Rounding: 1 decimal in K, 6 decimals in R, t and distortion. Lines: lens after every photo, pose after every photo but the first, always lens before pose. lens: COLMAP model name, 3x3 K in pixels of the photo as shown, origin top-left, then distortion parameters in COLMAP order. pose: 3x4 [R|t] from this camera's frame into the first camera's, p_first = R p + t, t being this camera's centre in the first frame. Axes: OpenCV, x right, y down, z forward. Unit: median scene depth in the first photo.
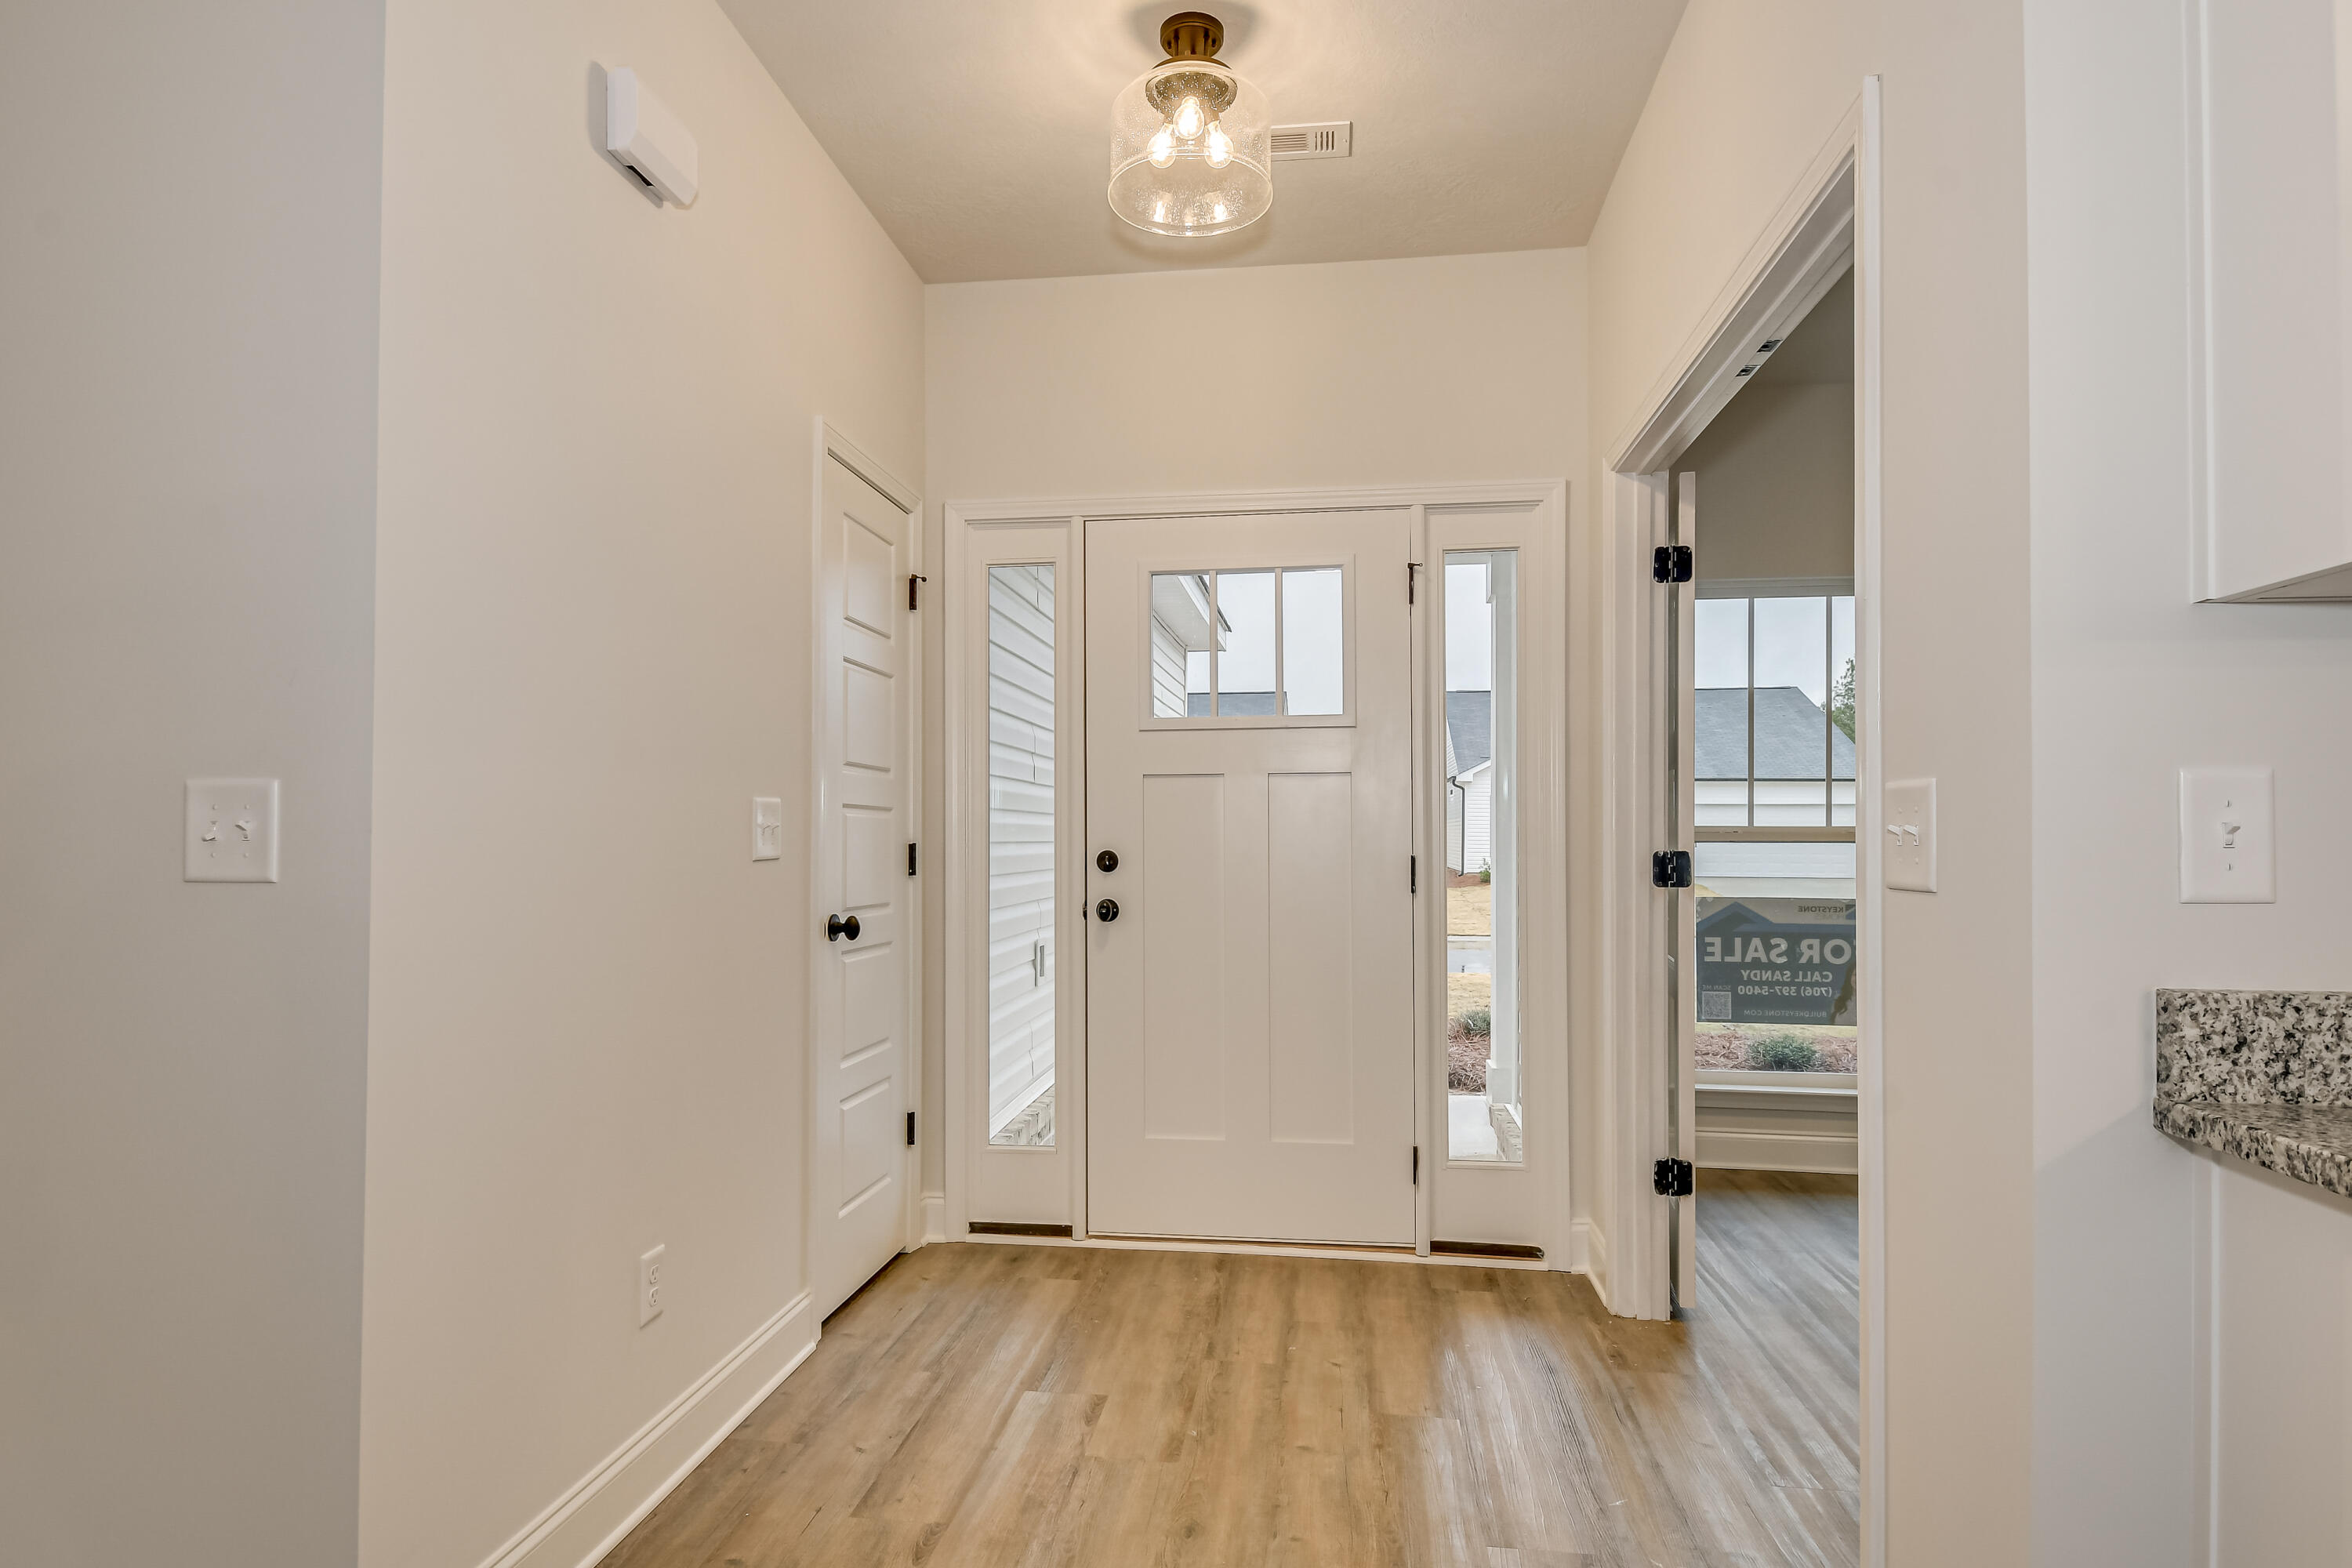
lens RADIAL K [[1309.0, 0, 1167.8], [0, 1309.0, 830.7], [0, 0, 1]] dist [0.004109, 0.000618]
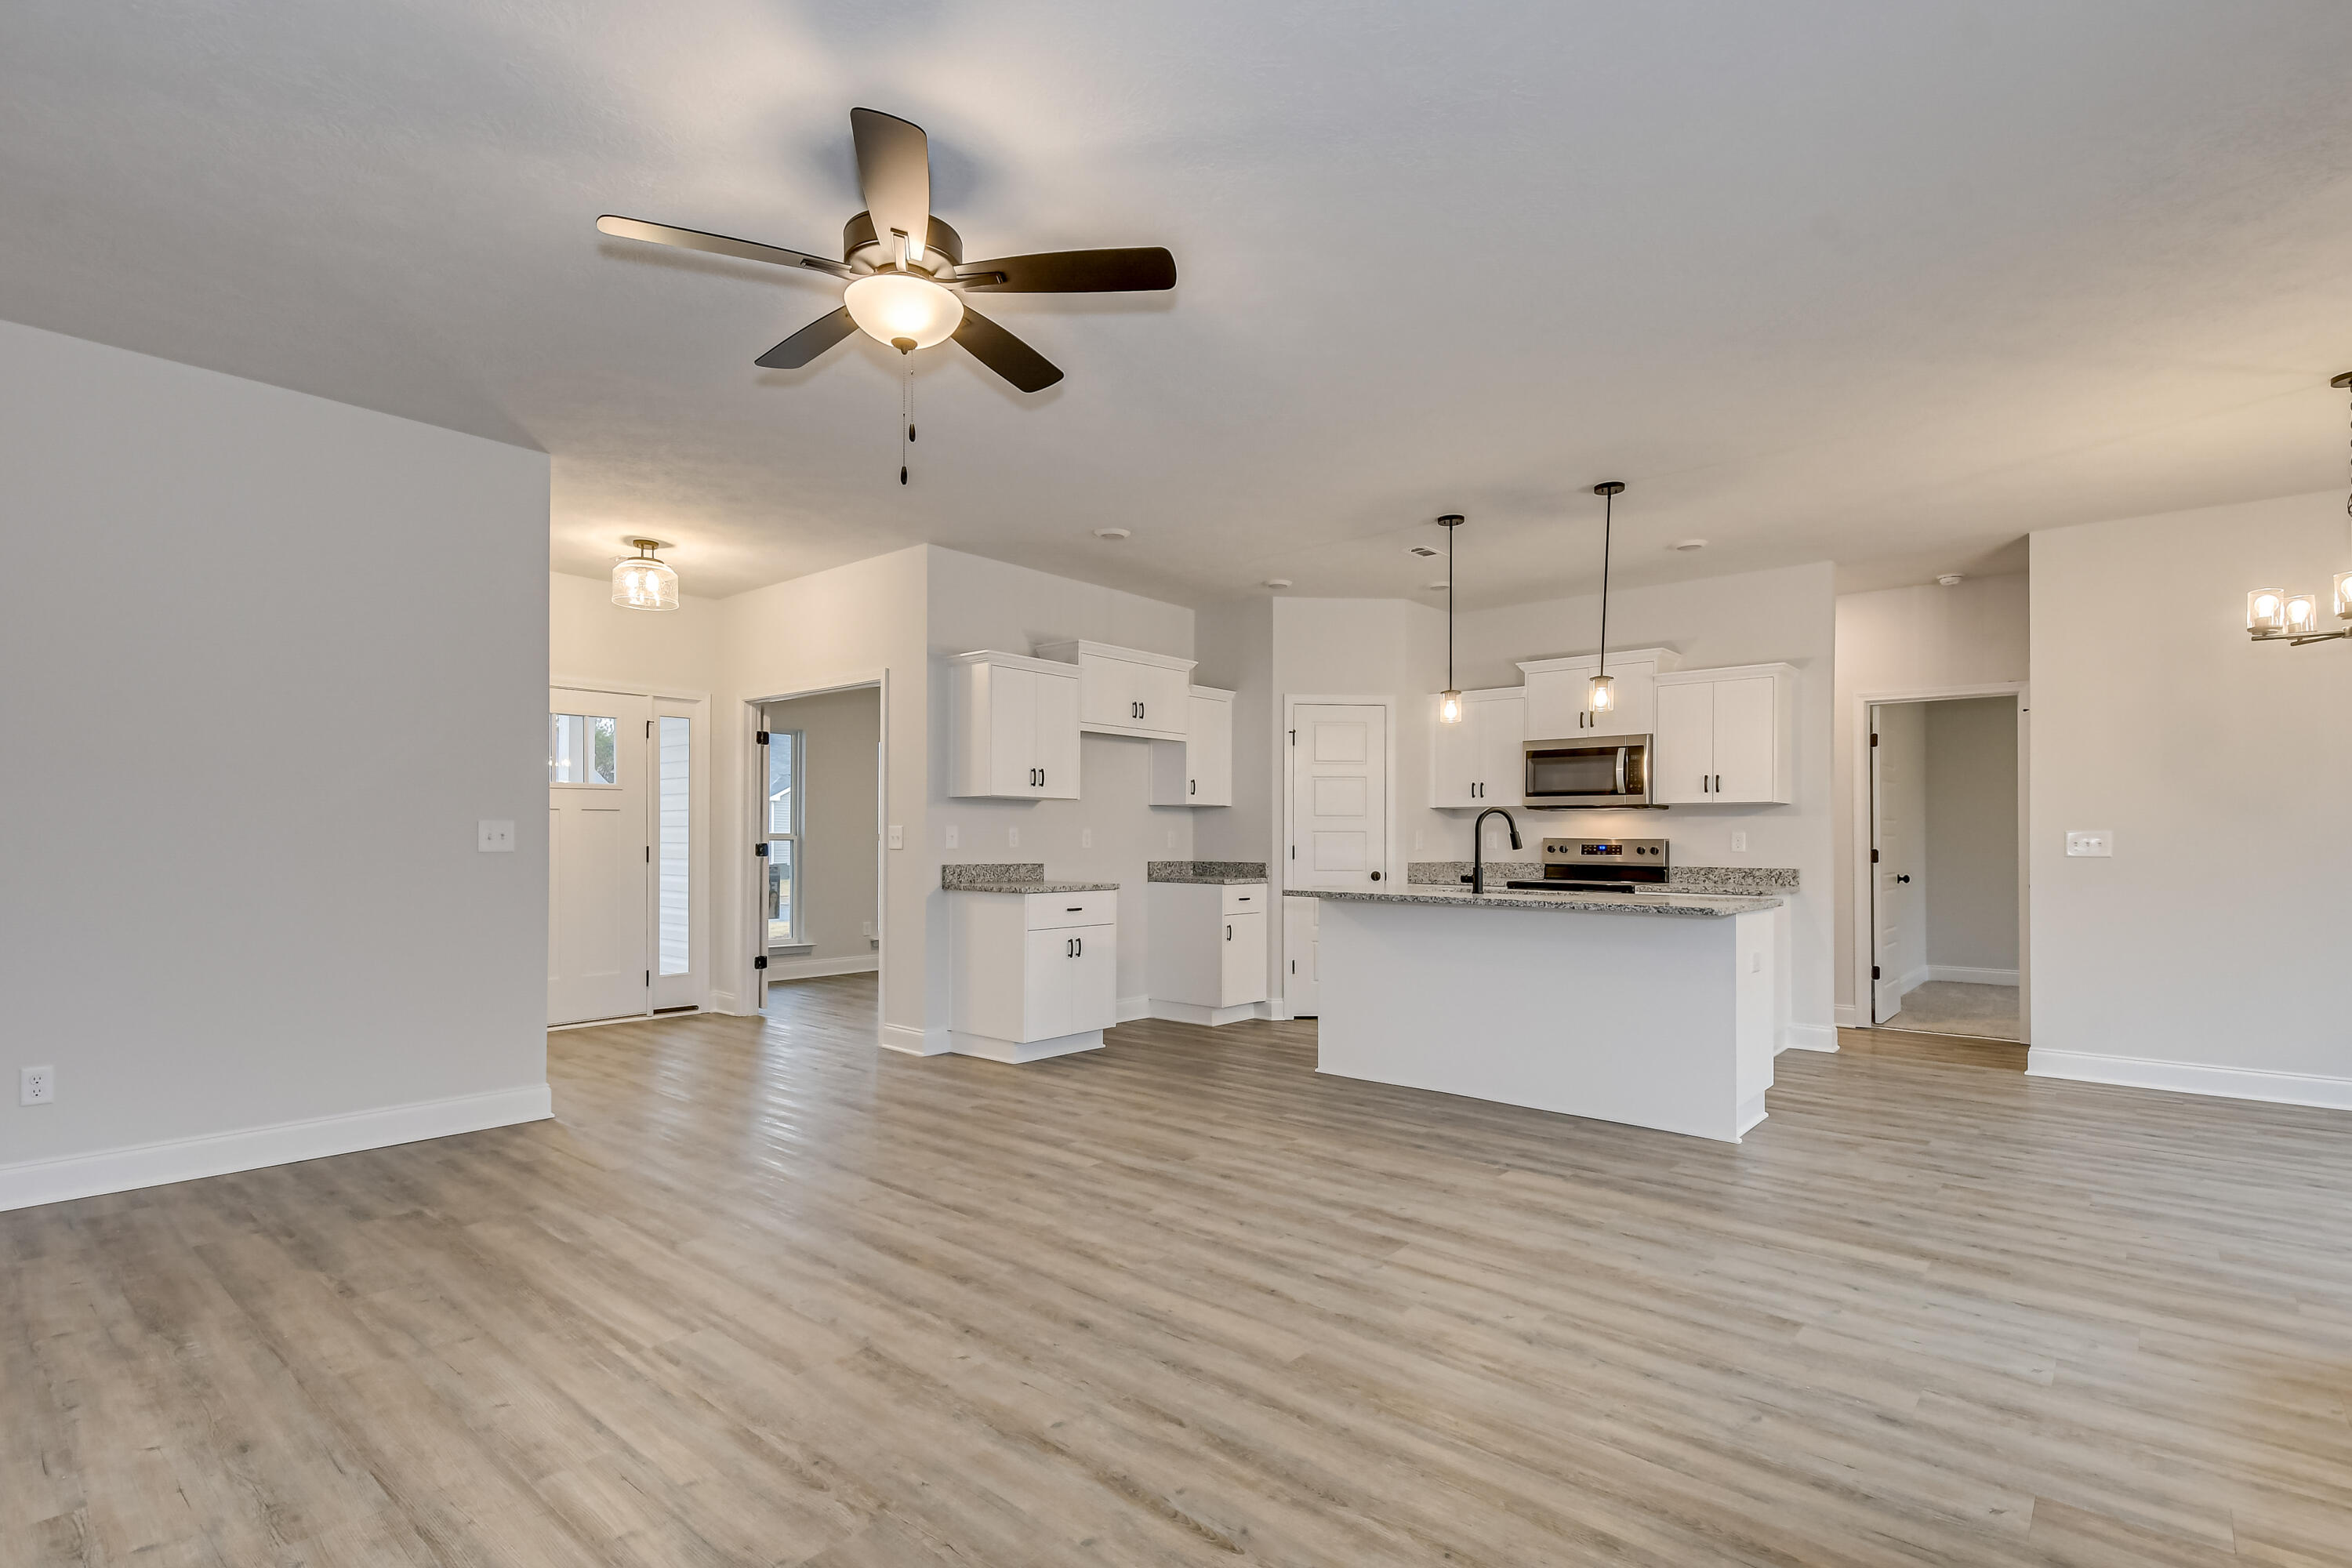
lens RADIAL K [[1124.7, 0, 1168.5], [0, 1124.7, 831.2], [0, 0, 1]] dist [0.024930, -0.000524]
pose [[0.551935, 0.004023, 0.833877, -0.799016], [-0.003934, 0.999990, -0.002220, -0.005442], [-0.833878, -0.002055, 0.551945, -0.723864]]
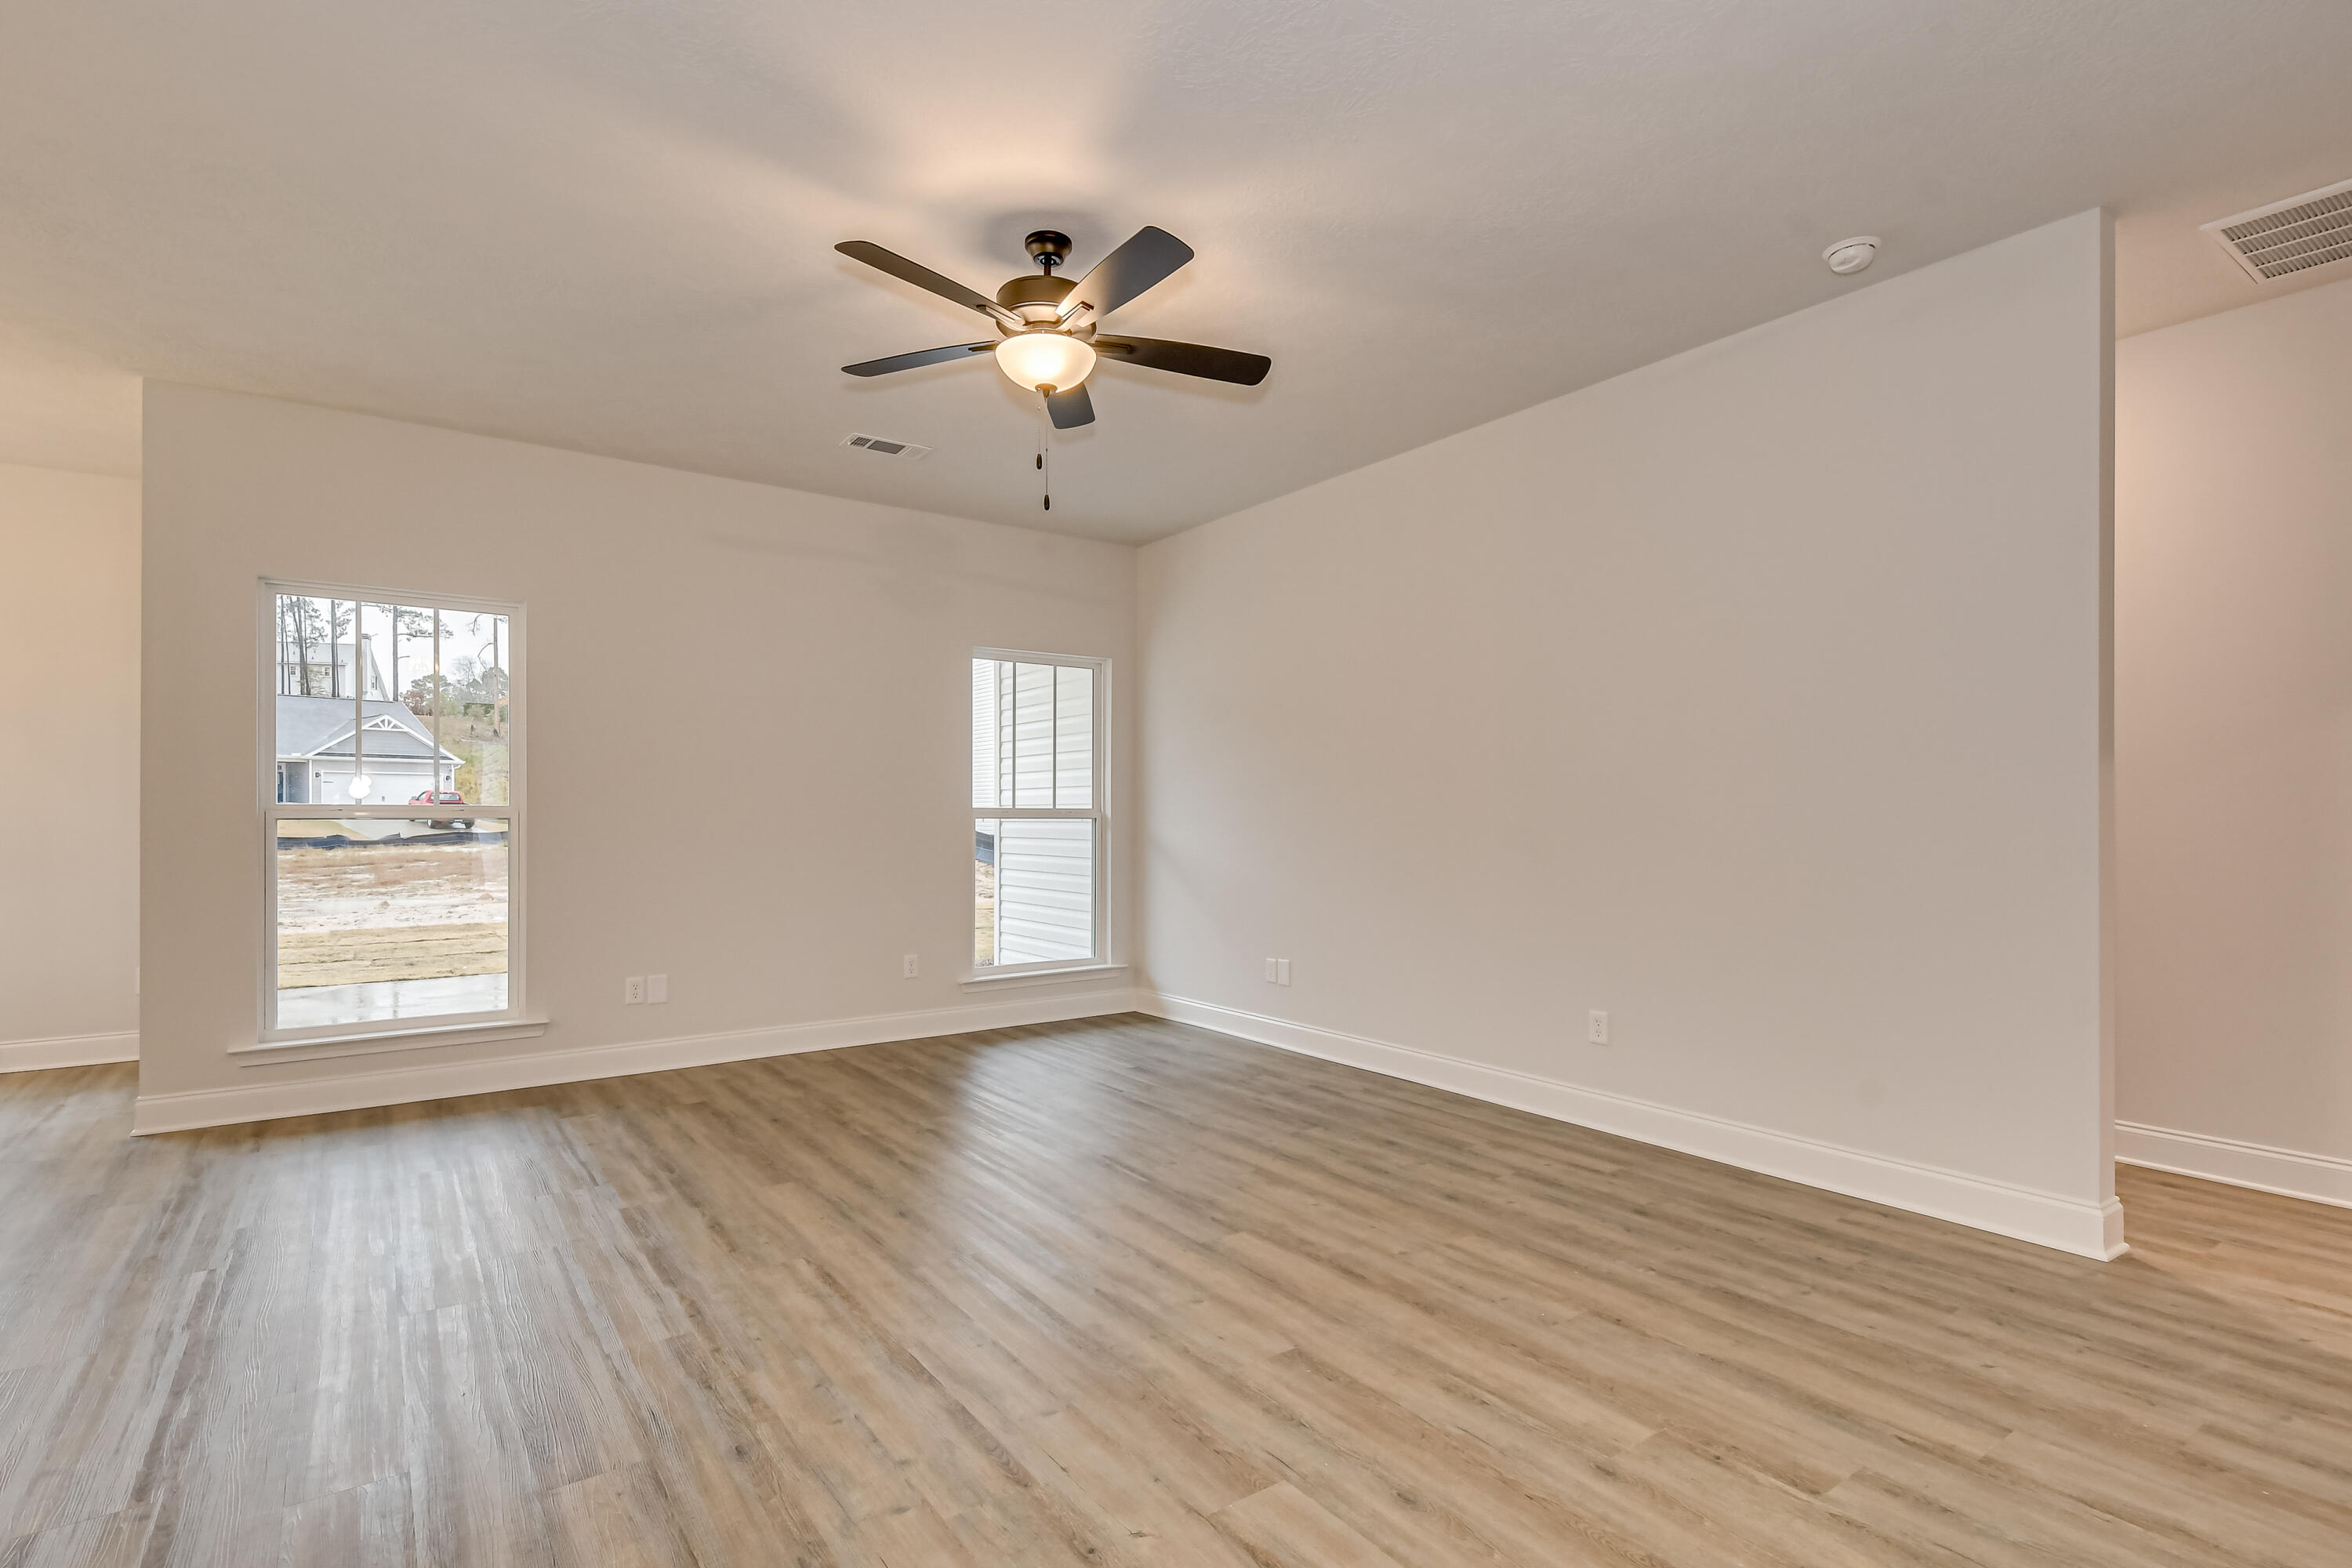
lens RADIAL K [[1116.9, 0, 1146.5], [0, 1116.9, 814.2], [0, 0, 1]] dist [0.044577, -0.025747]
pose [[-0.739726, -0.001569, -0.672906, 0.075464], [0.000072, 0.999997, -0.002411, -0.000787], [0.672908, -0.001832, -0.739724, 0.317733]]
